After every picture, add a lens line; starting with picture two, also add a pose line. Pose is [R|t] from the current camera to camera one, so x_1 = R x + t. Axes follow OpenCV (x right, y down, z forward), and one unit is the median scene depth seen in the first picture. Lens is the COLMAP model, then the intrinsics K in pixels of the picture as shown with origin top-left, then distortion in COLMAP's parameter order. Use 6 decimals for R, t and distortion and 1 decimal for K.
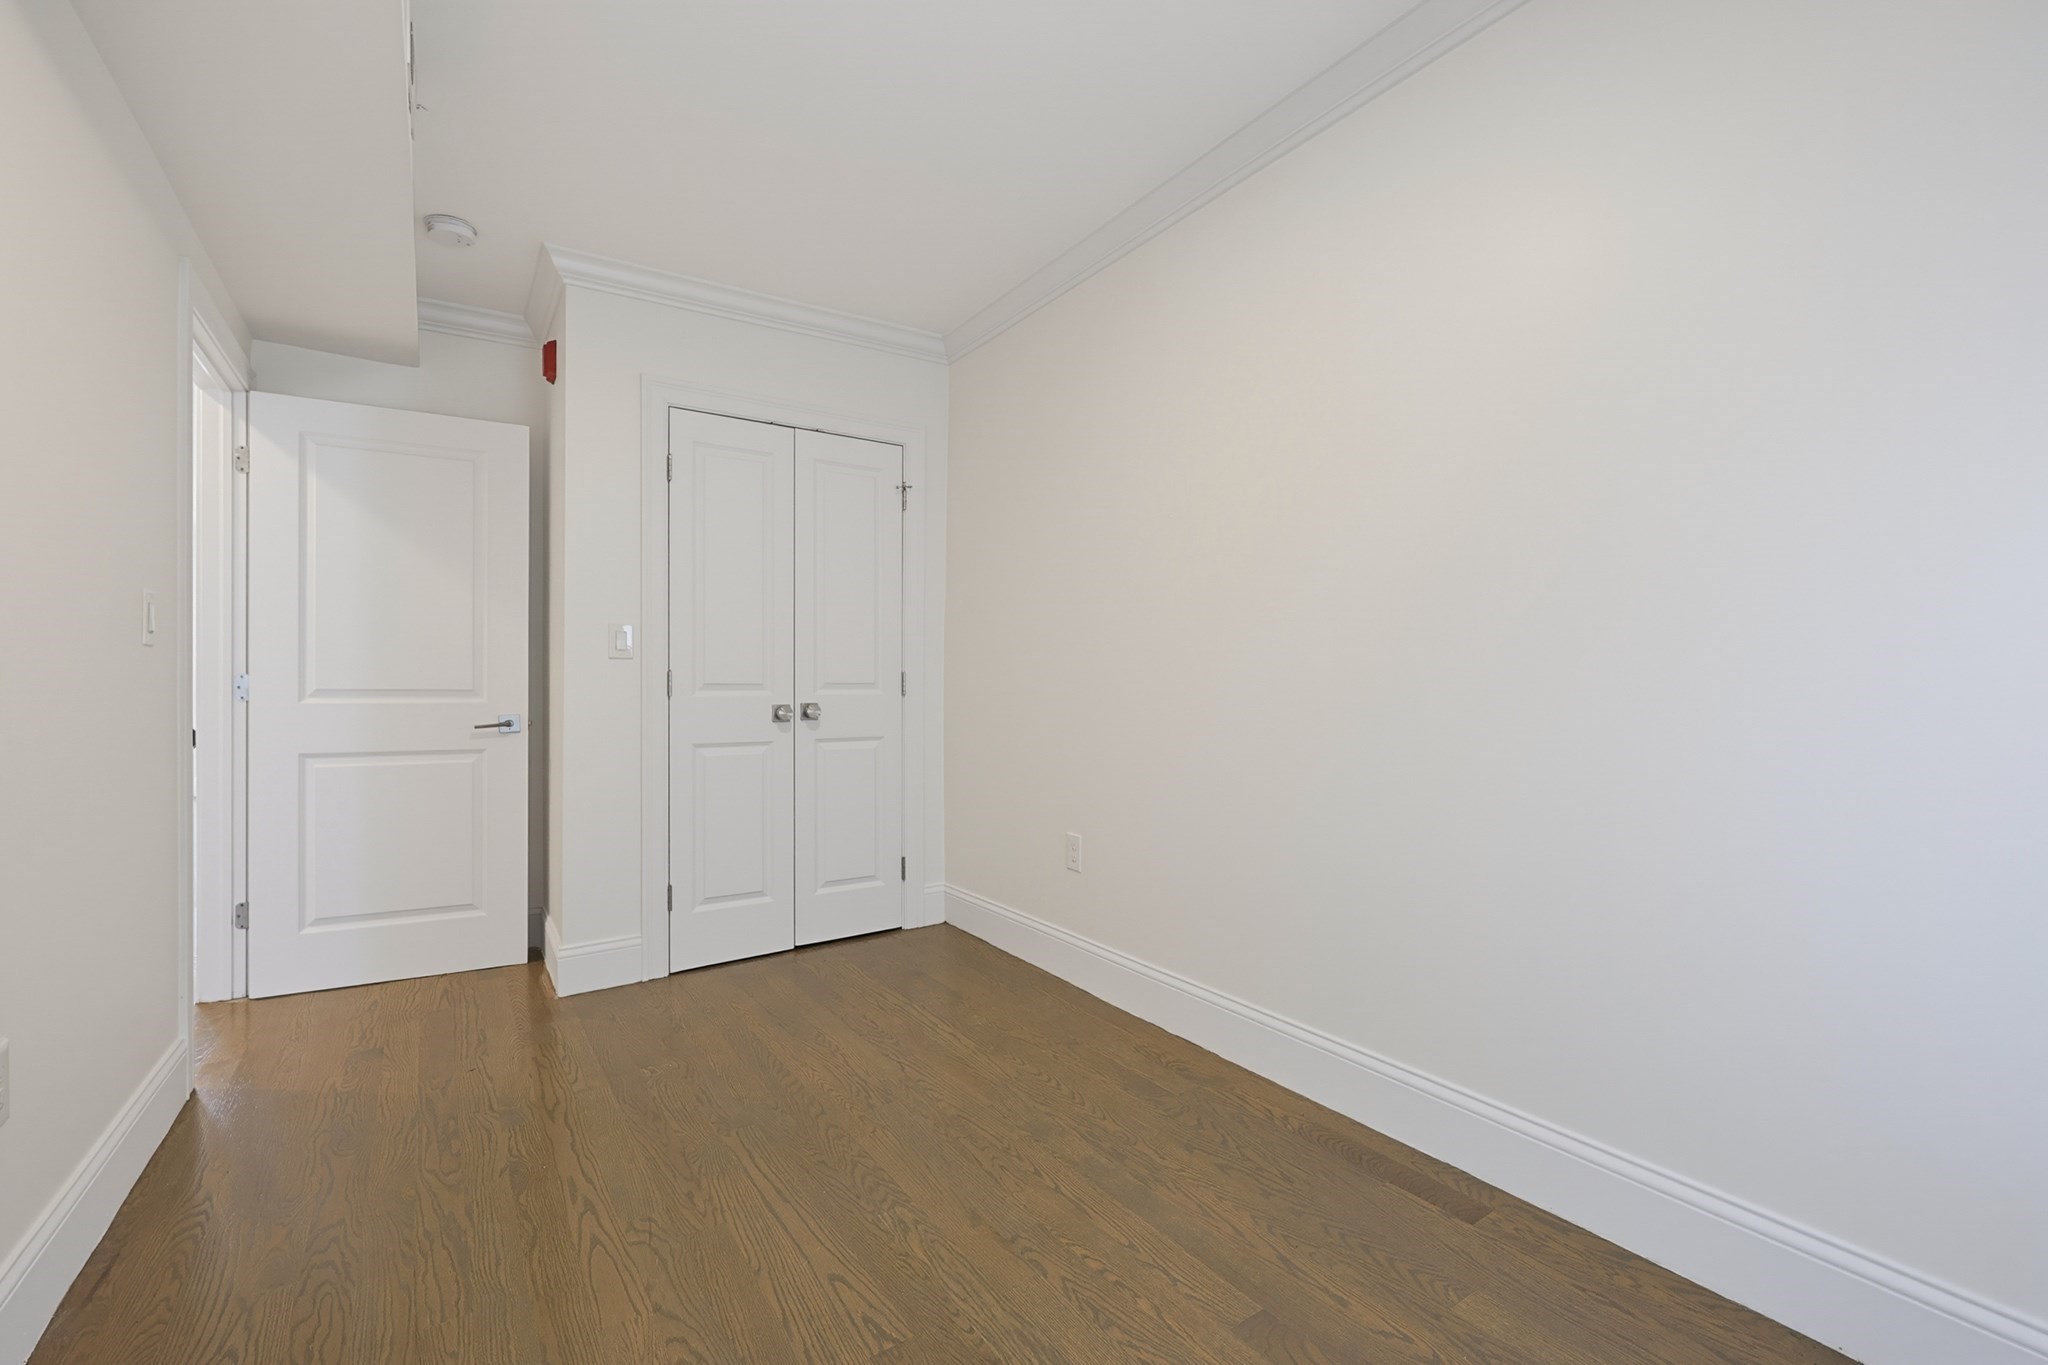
lens RADIAL K [[875.5, 0, 1027.9], [0, 875.5, 693.8], [0, 0, 1]] dist [-0.003892, -0.000322]
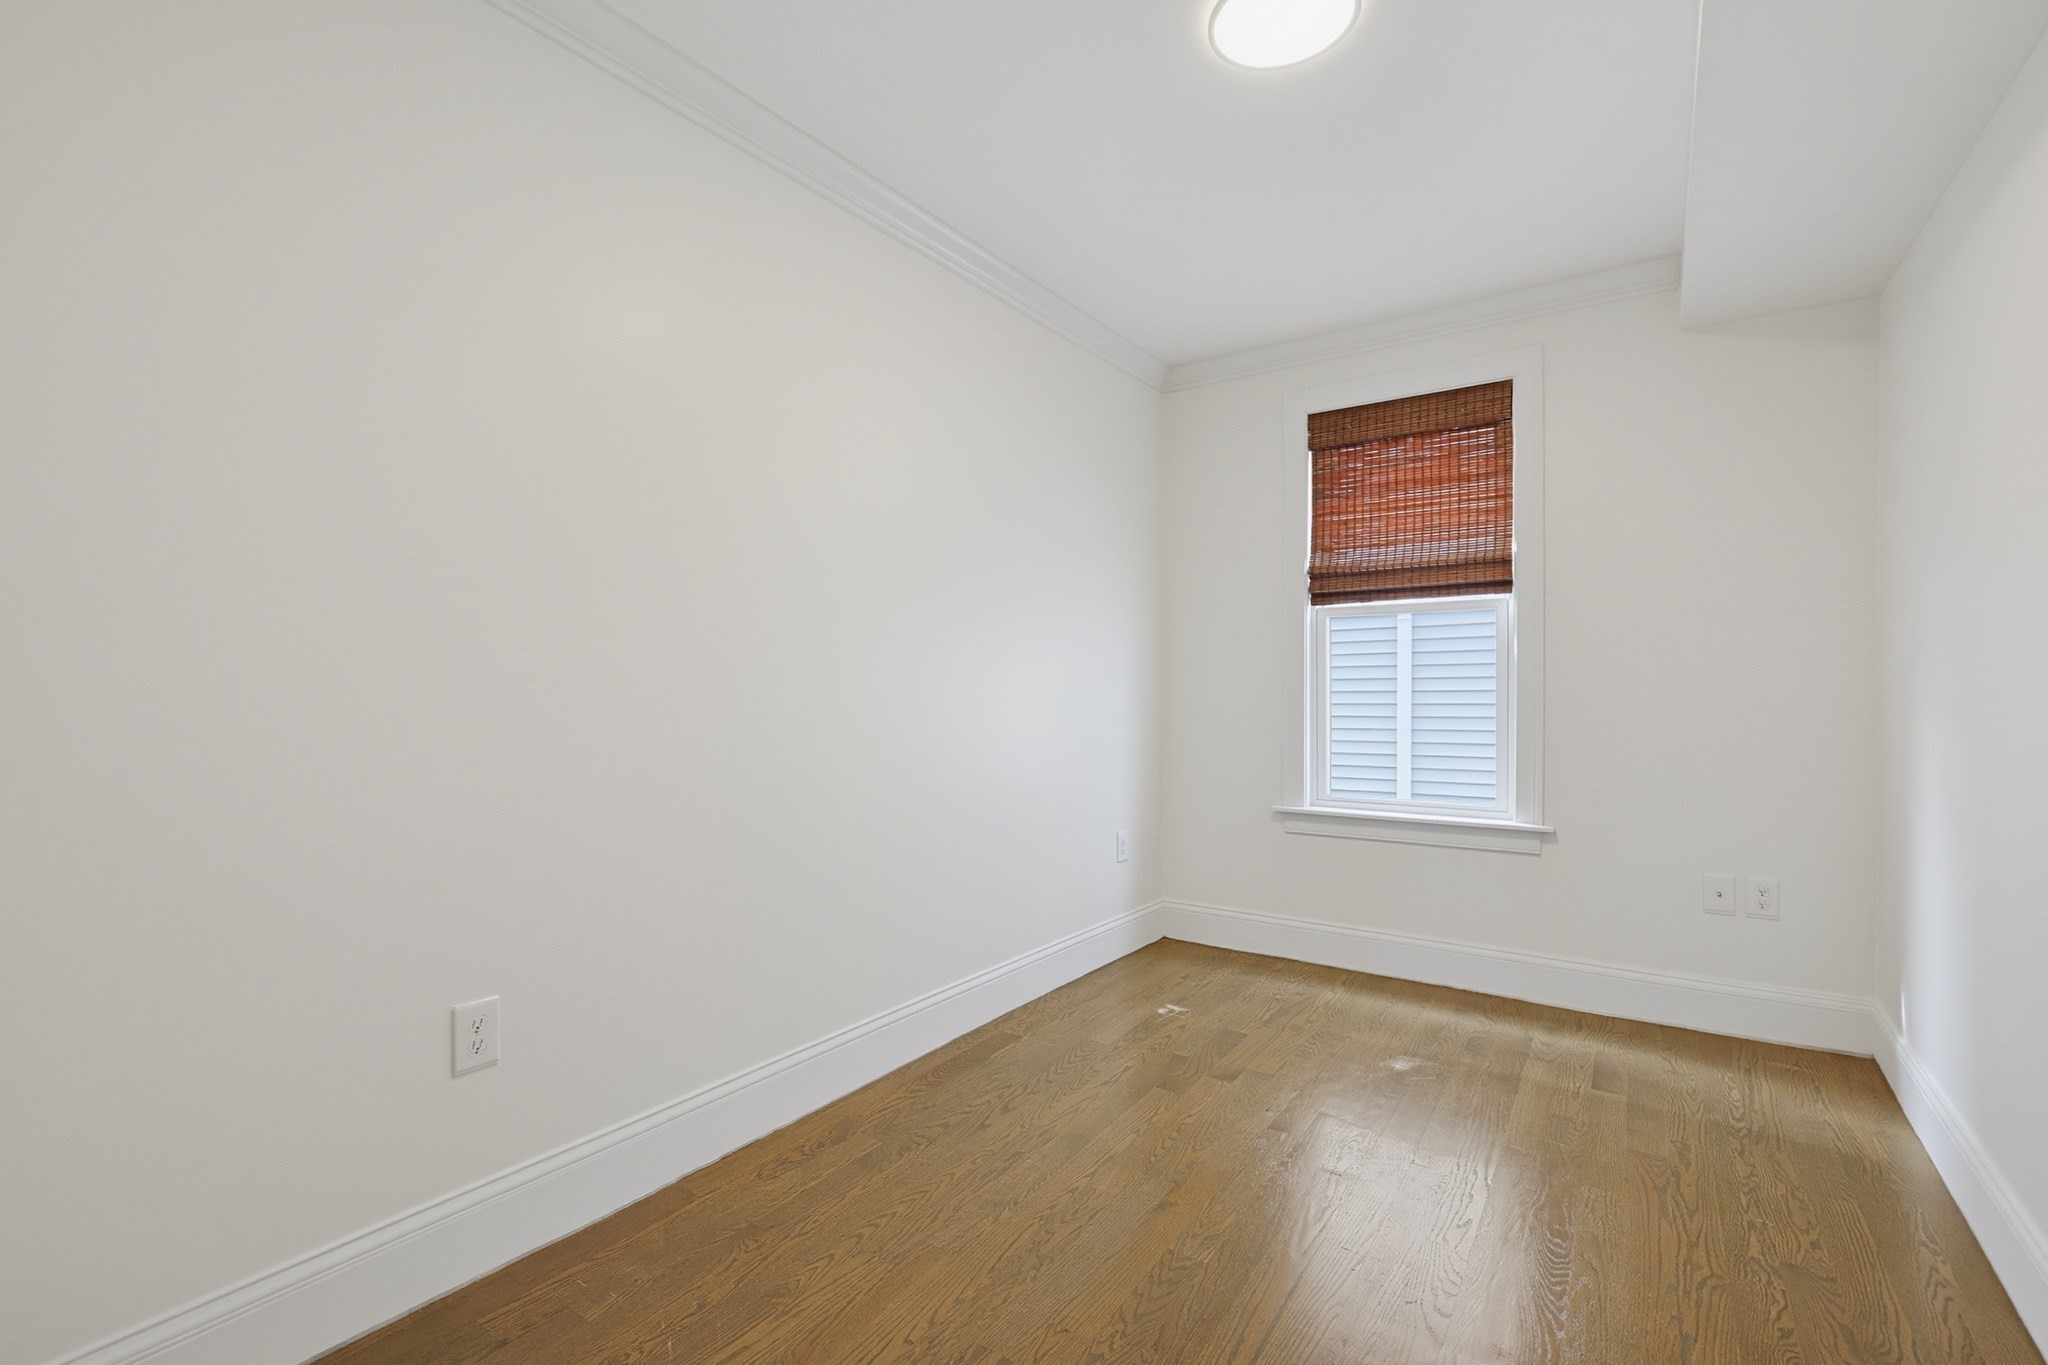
lens RADIAL K [[875.5, 0, 1027.9], [0, 875.5, 693.8], [0, 0, 1]] dist [-0.003892, -0.000322]
pose [[-0.359357, -0.006585, 0.933177, -0.773914], [0.005805, 0.999940, 0.009292, -0.046335], [-0.933182, 0.008756, -0.359297, 1.166746]]
